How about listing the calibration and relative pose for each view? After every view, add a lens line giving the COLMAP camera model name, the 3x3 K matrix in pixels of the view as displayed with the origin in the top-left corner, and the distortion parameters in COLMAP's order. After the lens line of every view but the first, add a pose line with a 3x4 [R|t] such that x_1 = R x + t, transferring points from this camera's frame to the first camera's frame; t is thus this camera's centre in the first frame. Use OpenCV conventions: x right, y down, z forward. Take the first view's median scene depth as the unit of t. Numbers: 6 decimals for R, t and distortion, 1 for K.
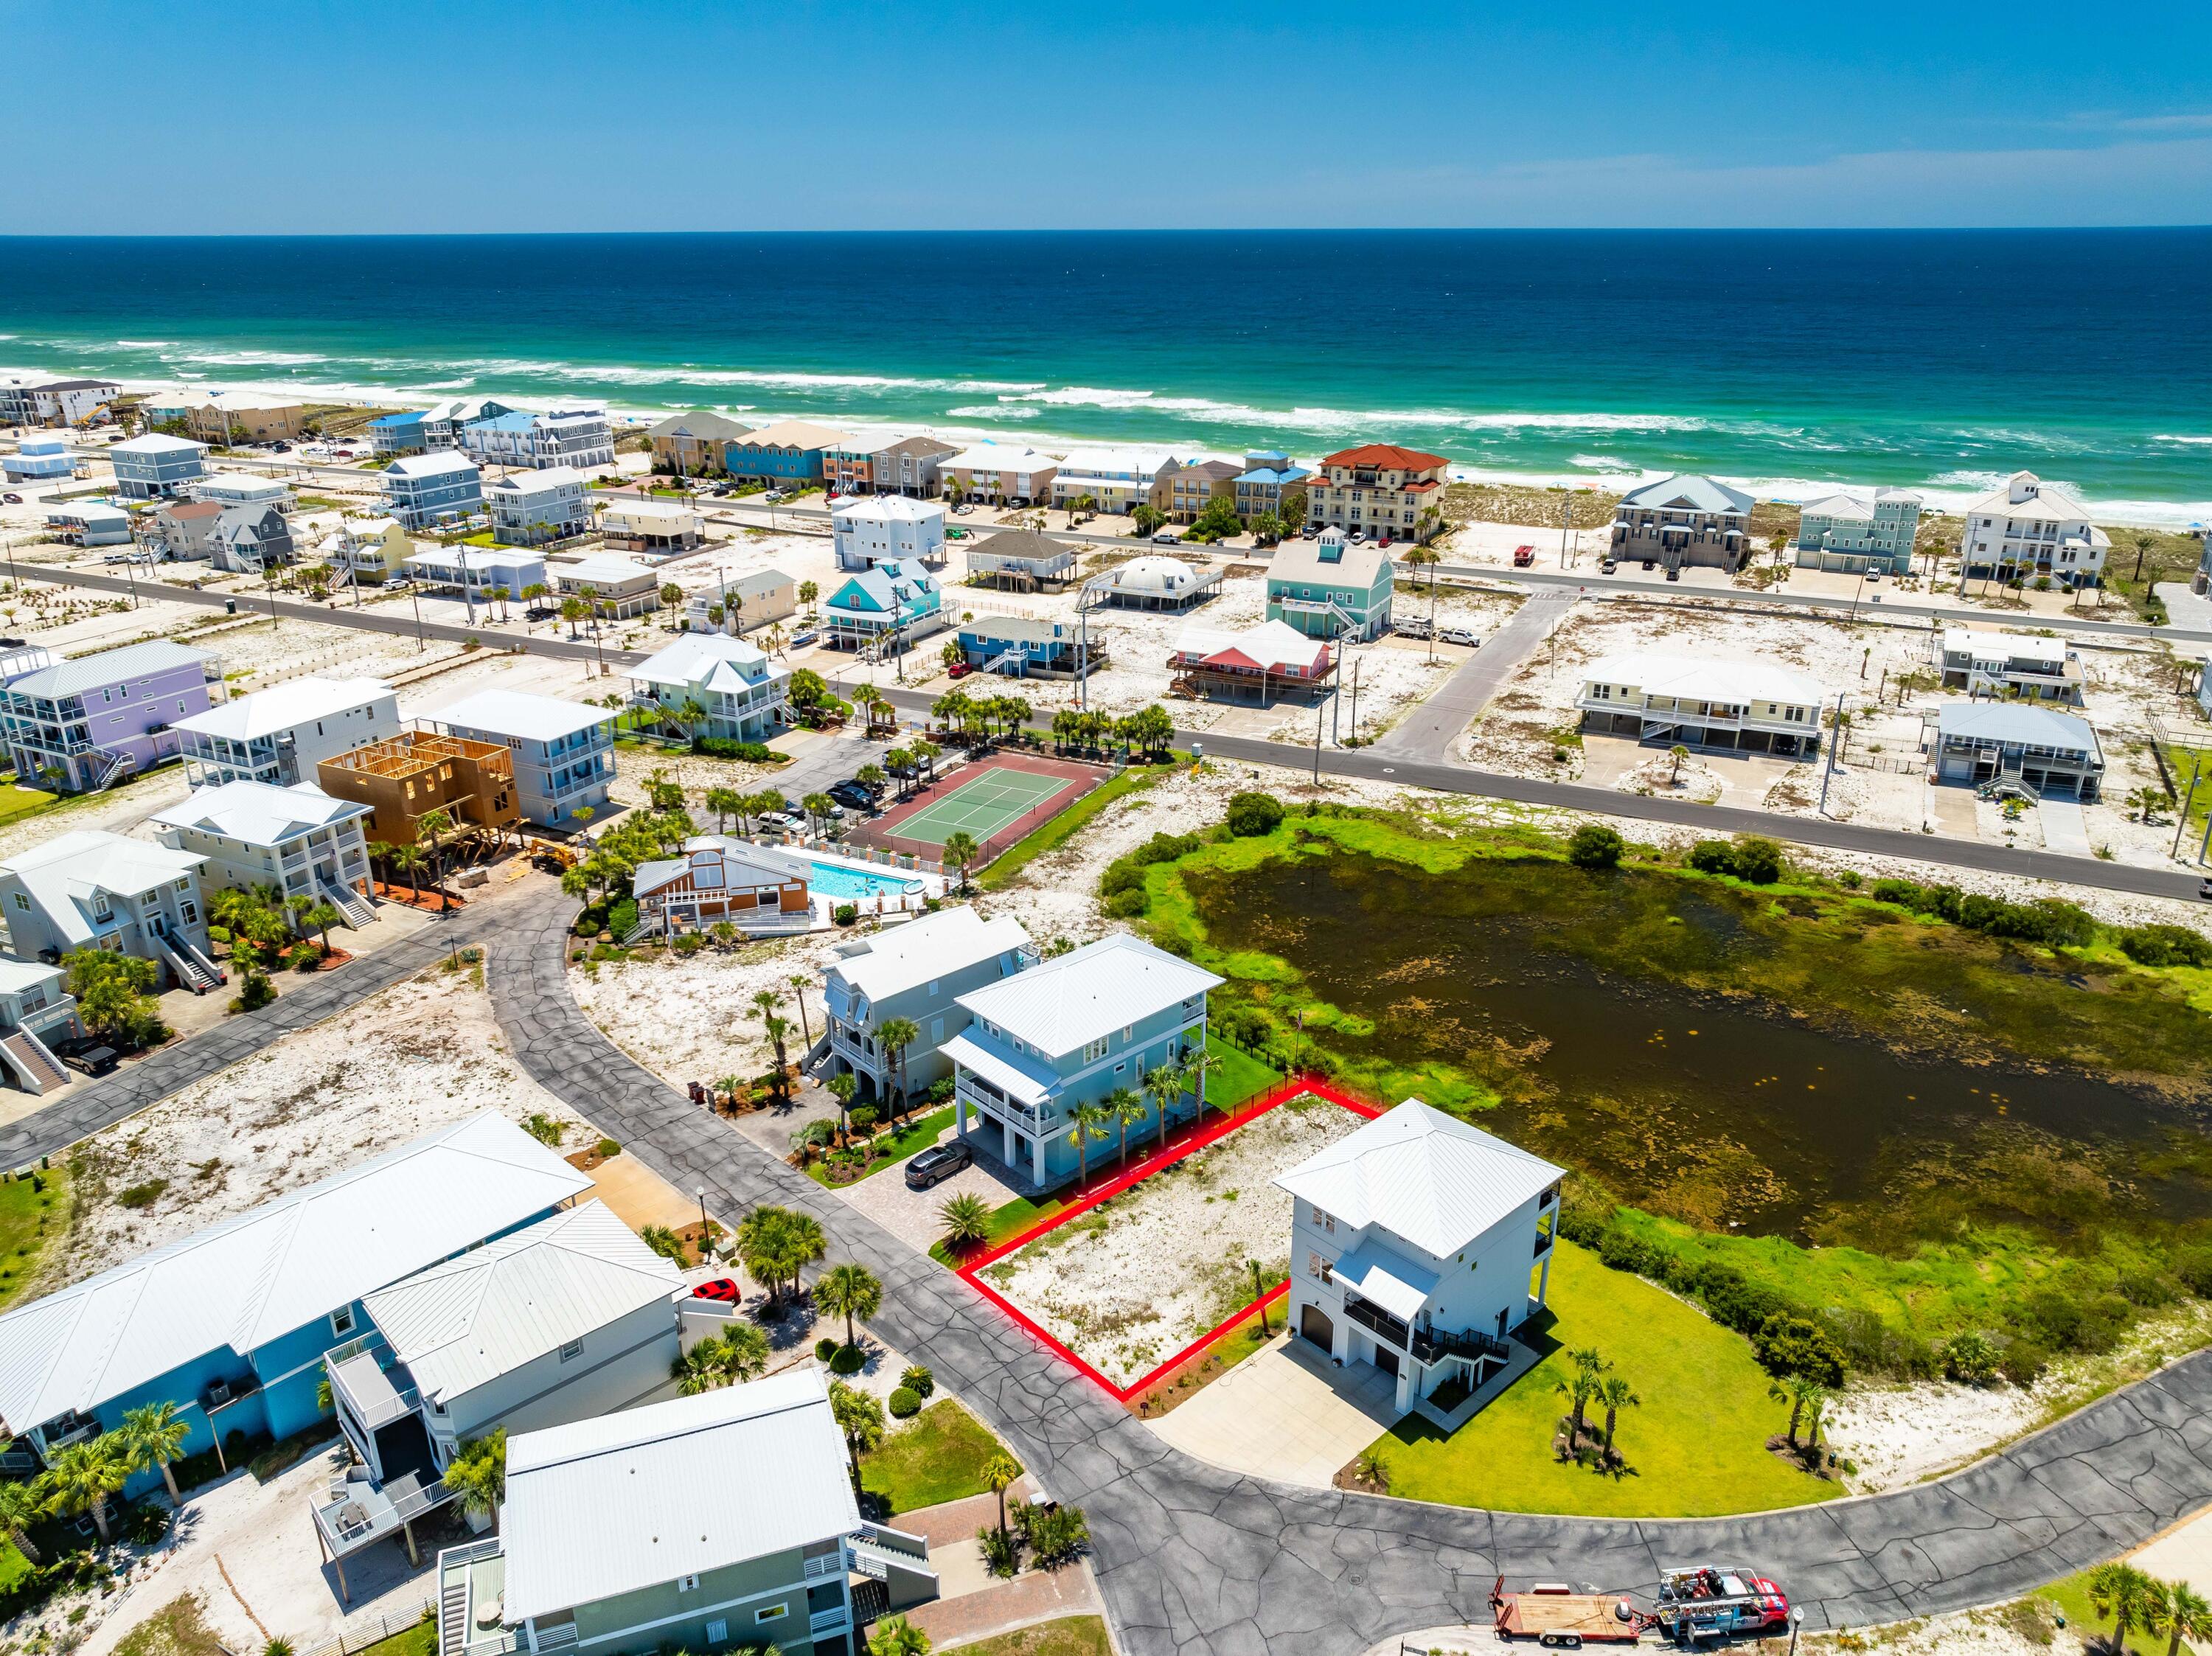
lens RADIAL K [[1526.2, 0, 1106.0], [0, 1526.2, 828.0], [0, 0, 1]] dist [0.019107, -0.052503]
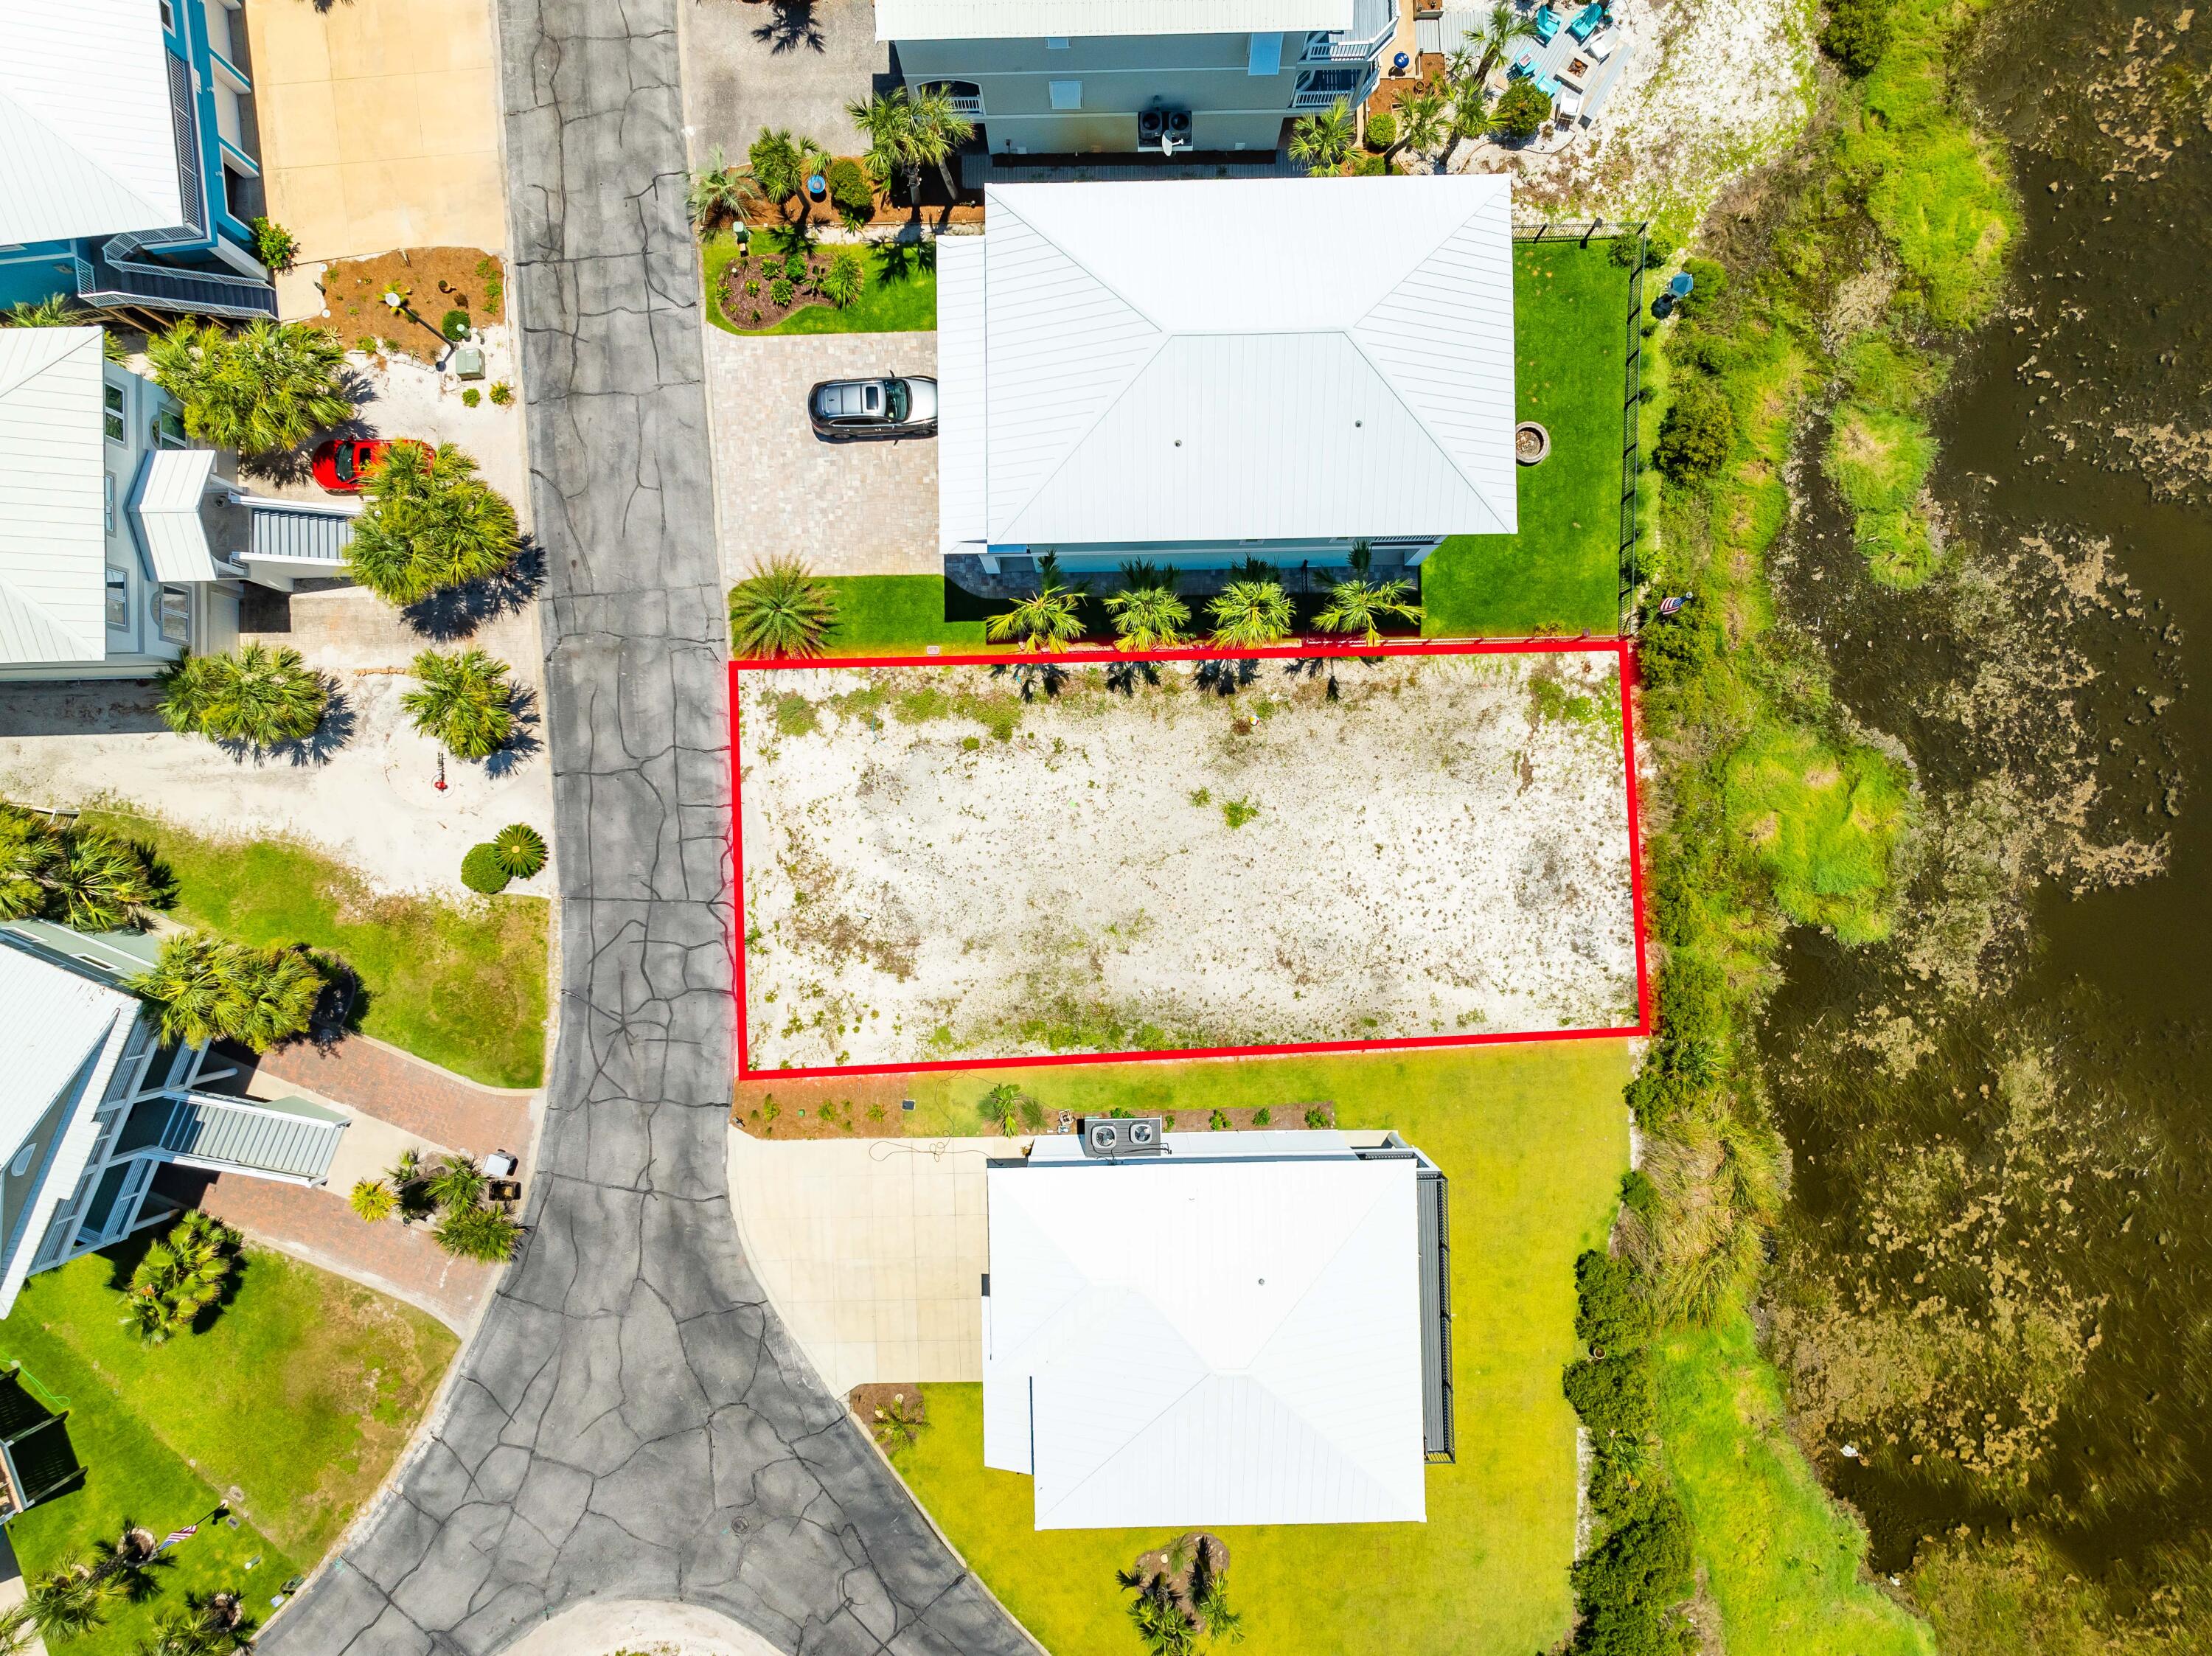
lens RADIAL K [[1540.3, 0, 1101.6], [0, 1540.3, 834.0], [0, 0, 1]] dist [-0.000470, -0.004752]
pose [[0.750027, 0.661335, -0.009842, 0.034145], [-0.243681, 0.290134, 0.925441, -0.162627], [0.614882, -0.691707, 0.378763, 0.468915]]
